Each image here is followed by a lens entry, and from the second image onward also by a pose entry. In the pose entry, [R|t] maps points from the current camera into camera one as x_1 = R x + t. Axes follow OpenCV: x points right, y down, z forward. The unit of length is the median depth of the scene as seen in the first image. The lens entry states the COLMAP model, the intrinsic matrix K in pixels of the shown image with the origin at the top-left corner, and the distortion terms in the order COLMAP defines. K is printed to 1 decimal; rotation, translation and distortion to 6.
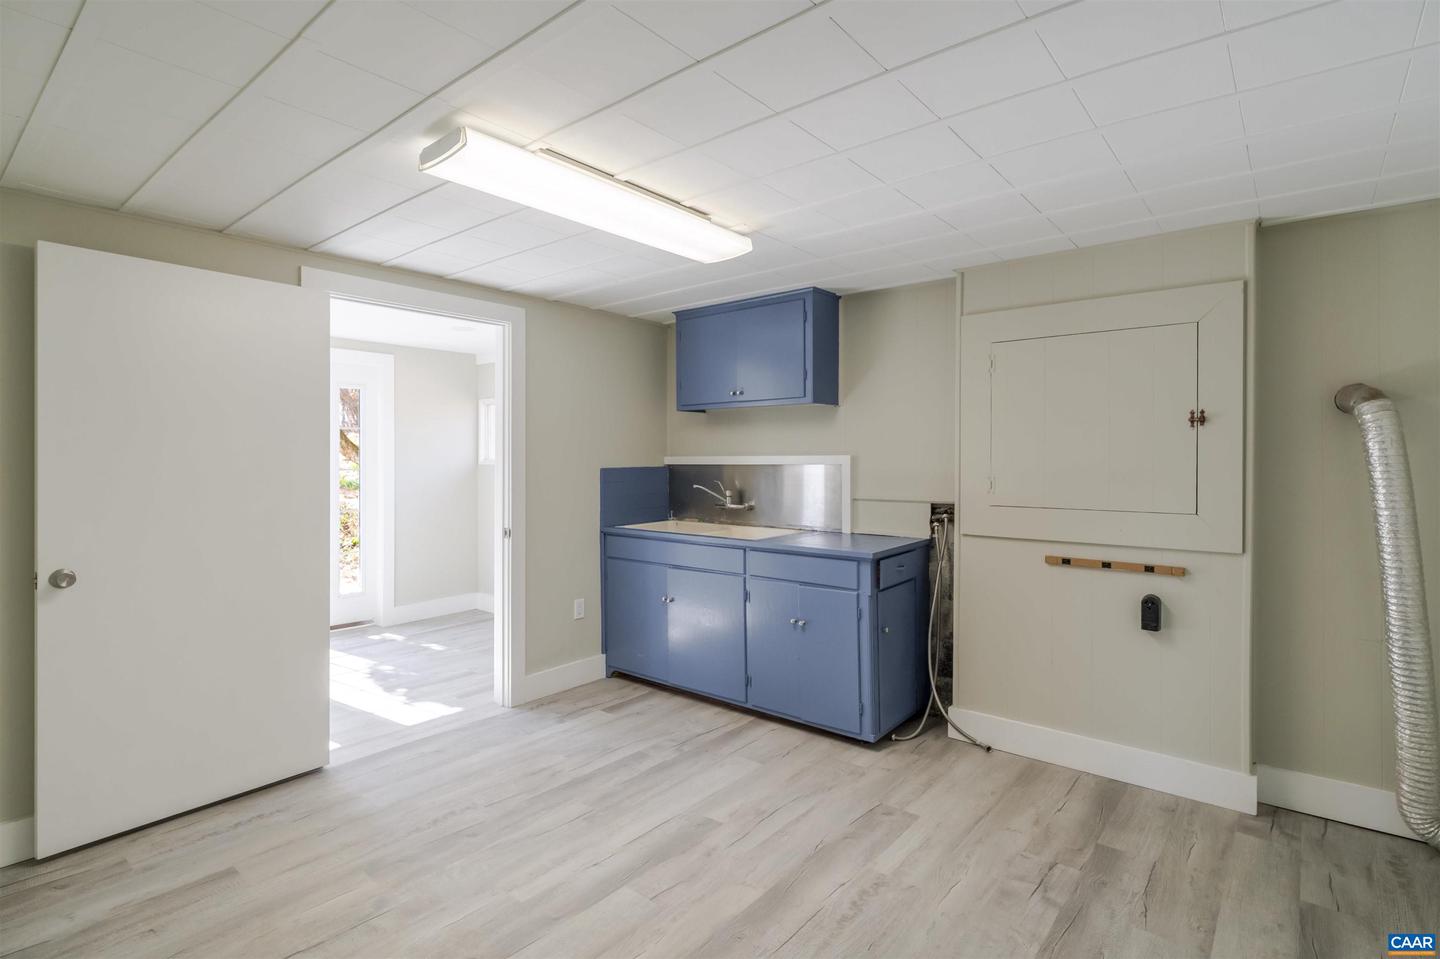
lens RADIAL K [[712.6, 0, 722.0], [0, 712.6, 459.9], [0, 0, 1]] dist [0.002650, 0.000976]
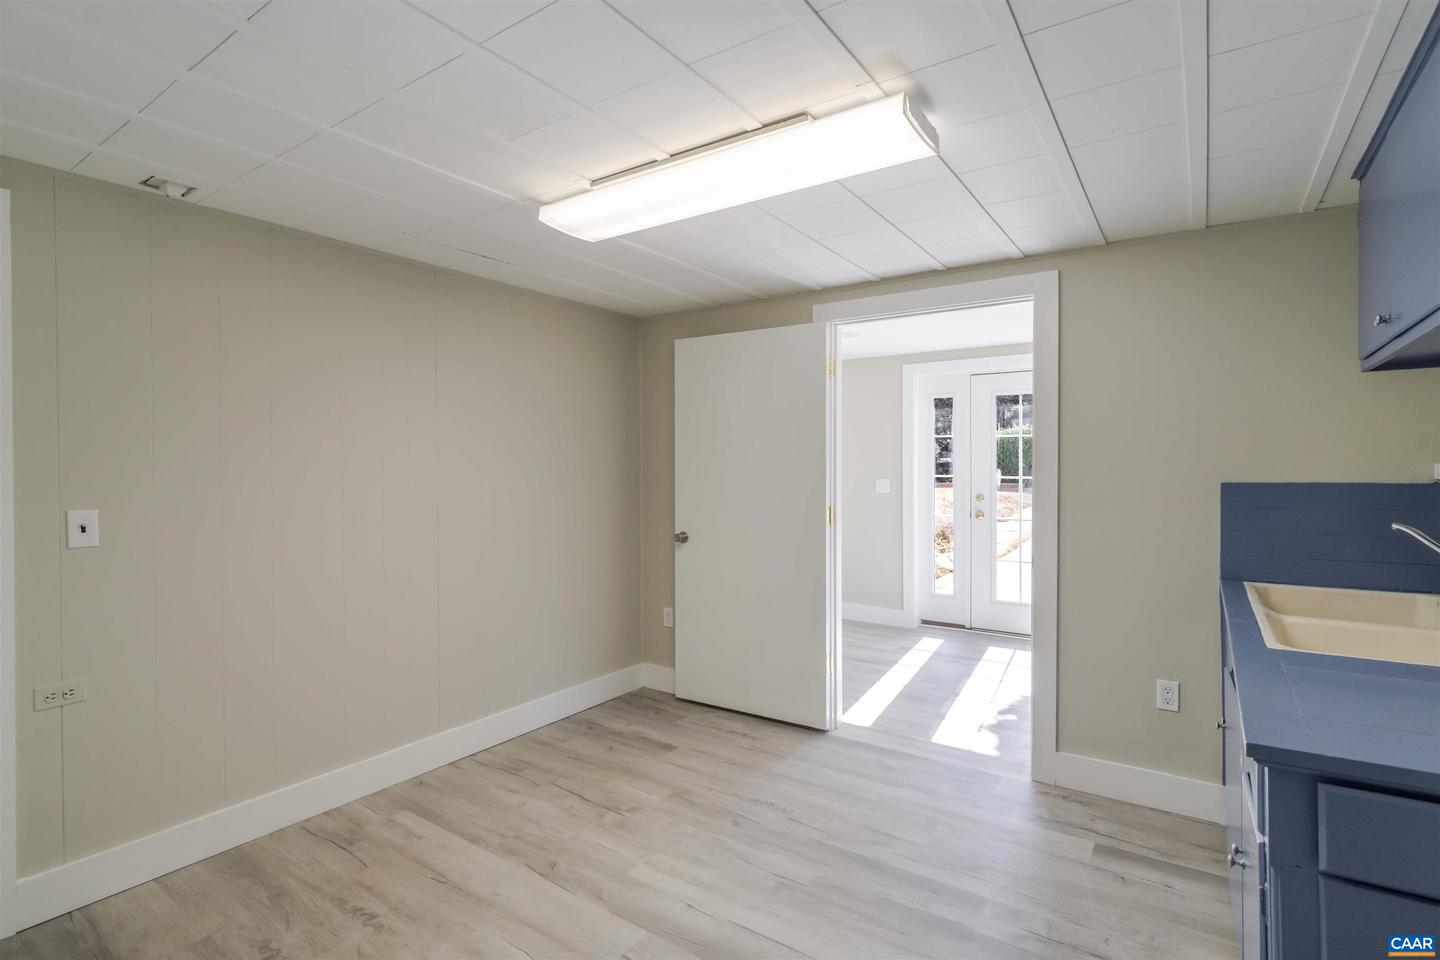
lens RADIAL K [[686.1, 0, 723.6], [0, 686.1, 467.6], [0, 0, 1]] dist [0.001372, -0.000138]
pose [[0.086610, 0.001596, -0.996241, 0.601754], [-0.002009, 0.999997, 0.001427, -0.000889], [0.996240, 0.001878, 0.086613, 0.818263]]
